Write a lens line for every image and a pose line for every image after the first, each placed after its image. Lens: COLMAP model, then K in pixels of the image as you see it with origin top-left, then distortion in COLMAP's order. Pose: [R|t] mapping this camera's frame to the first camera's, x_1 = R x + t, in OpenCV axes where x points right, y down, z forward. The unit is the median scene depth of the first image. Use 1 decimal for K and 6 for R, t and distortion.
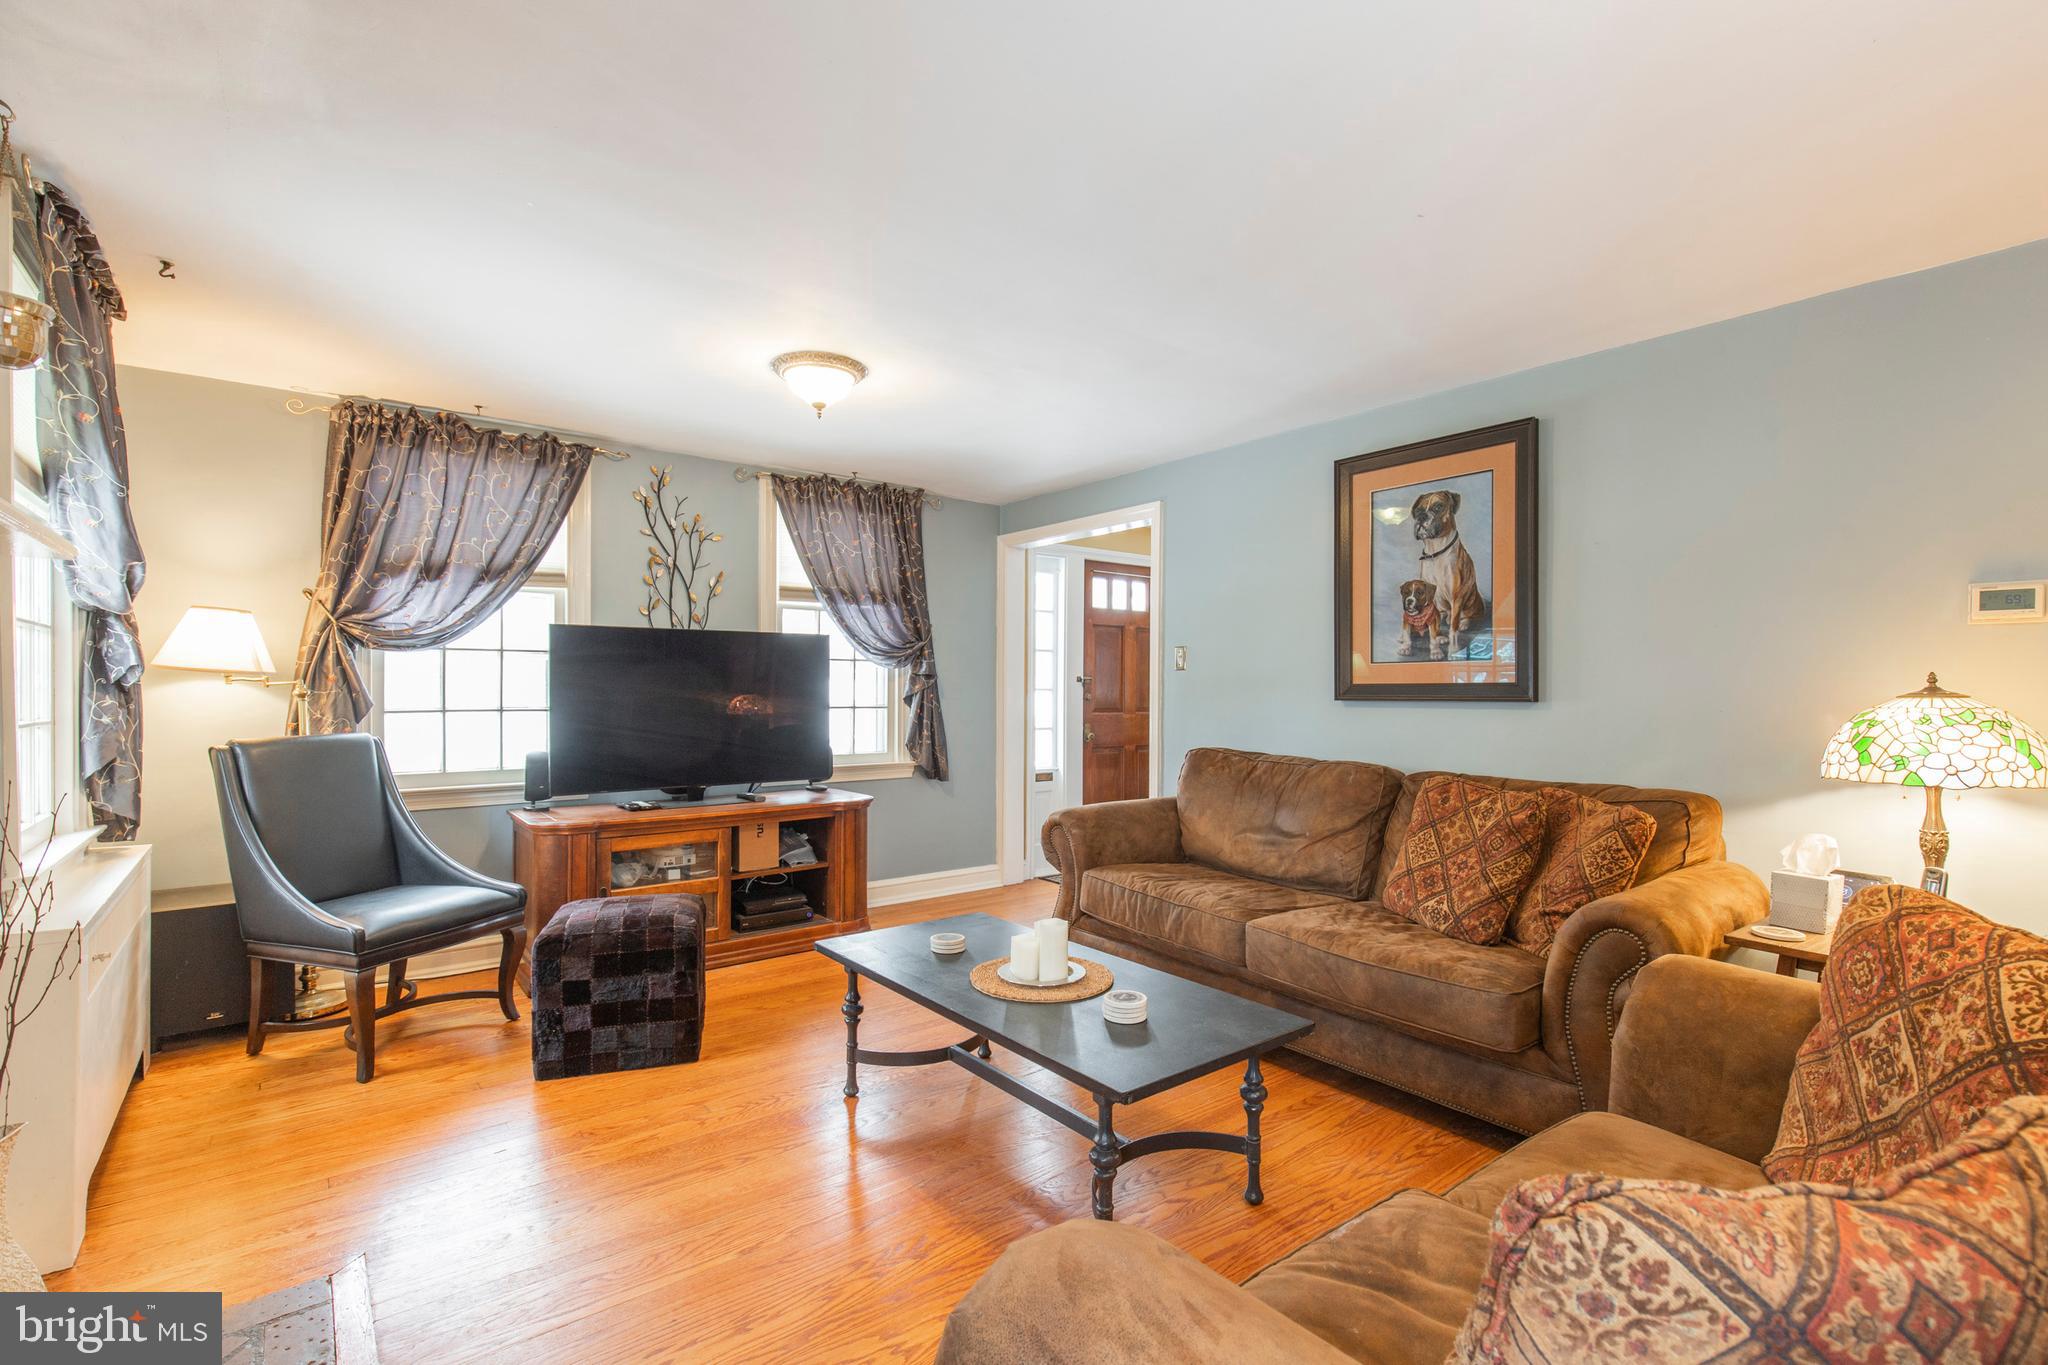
lens RADIAL K [[940.5, 0, 1024.0], [0, 940.5, 682.5], [0, 0, 1]] dist [-0.000766, 0.000065]
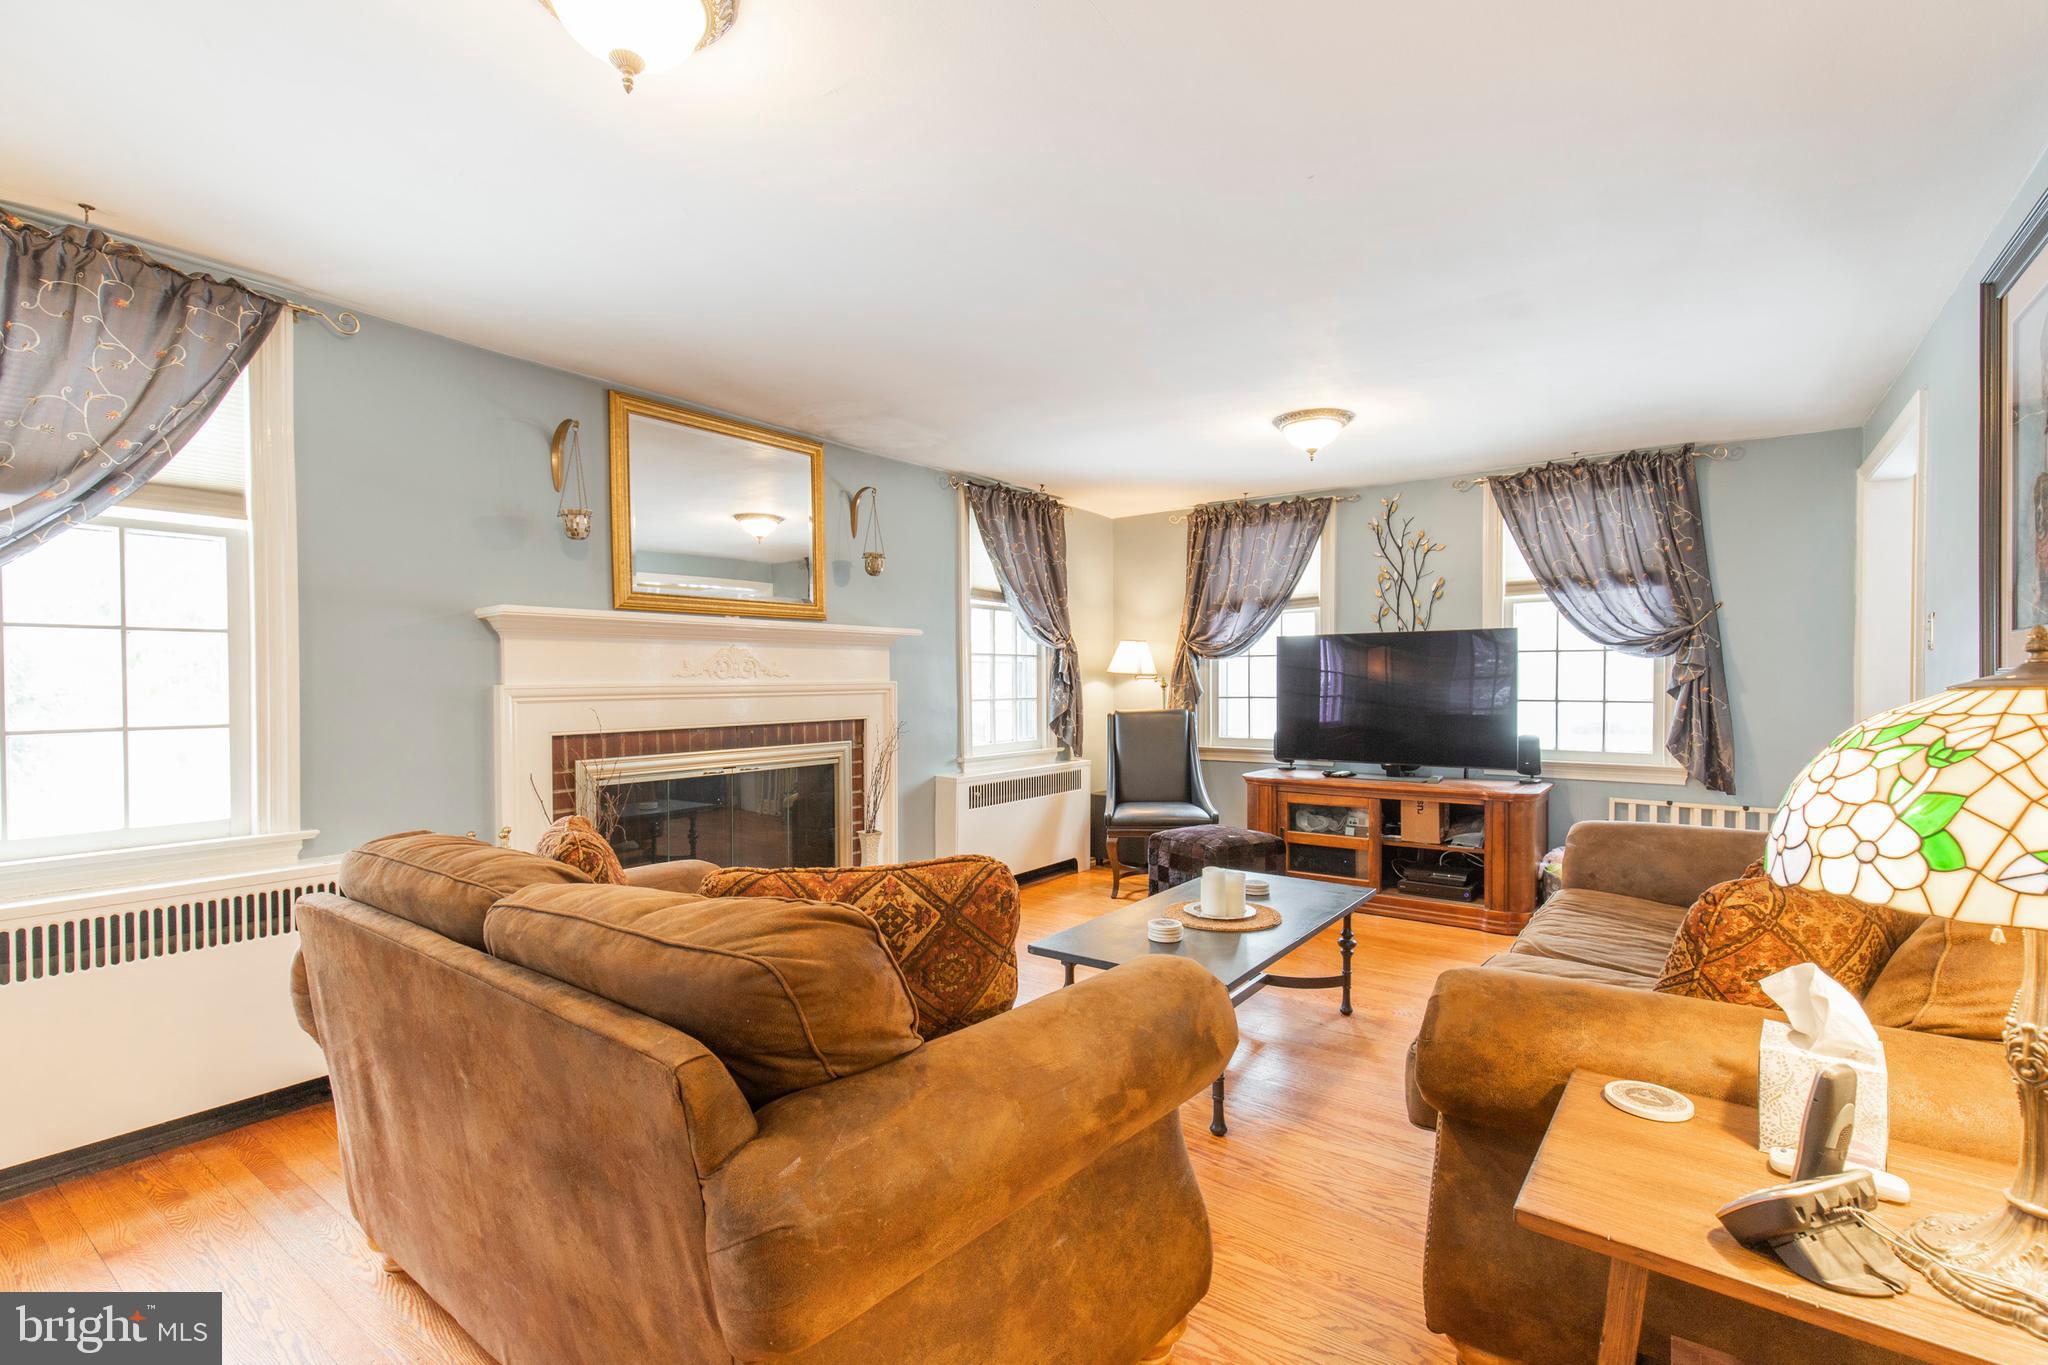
lens RADIAL K [[885.7, 0, 1024.0], [0, 885.7, 682.5], [0, 0, 1]] dist [-0.000180, 0.000004]
pose [[0.248591, -0.001034, -0.968608, 0.615947], [0.010228, 0.999946, 0.001557, 0.000724], [0.968555, -0.010294, 0.248588, 0.272472]]
